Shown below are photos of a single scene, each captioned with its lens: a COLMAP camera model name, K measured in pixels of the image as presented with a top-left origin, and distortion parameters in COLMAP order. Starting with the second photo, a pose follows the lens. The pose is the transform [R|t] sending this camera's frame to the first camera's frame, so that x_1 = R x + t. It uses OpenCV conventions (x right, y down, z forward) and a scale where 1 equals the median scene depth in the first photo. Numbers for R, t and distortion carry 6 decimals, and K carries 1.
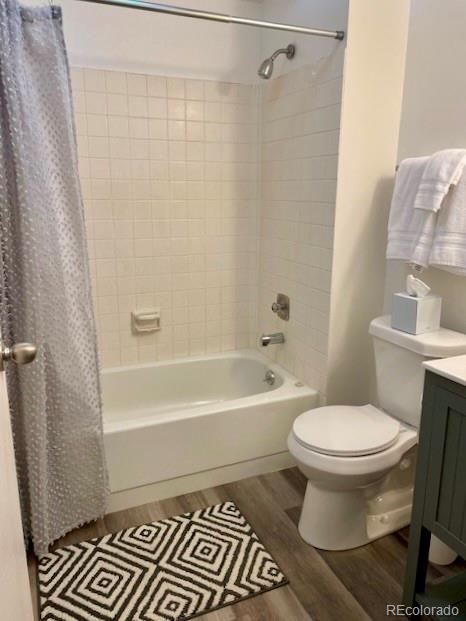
lens RADIAL K [[508.3, 0, 232.0], [0, 508.3, 321.9], [0, 0, 1]] dist [0.082772, -0.117312]
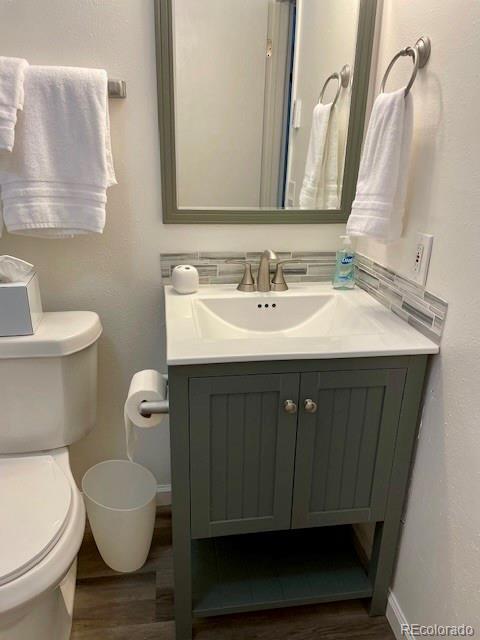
lens RADIAL K [[523.8, 0, 238.9], [0, 523.8, 331.7], [0, 0, 1]] dist [0.082772, -0.117312]
pose [[0.203838, -0.348121, 0.915020, -0.255535], [0.209513, 0.928501, 0.306577, -0.146568], [-0.956323, 0.129217, 0.262200, 0.567070]]
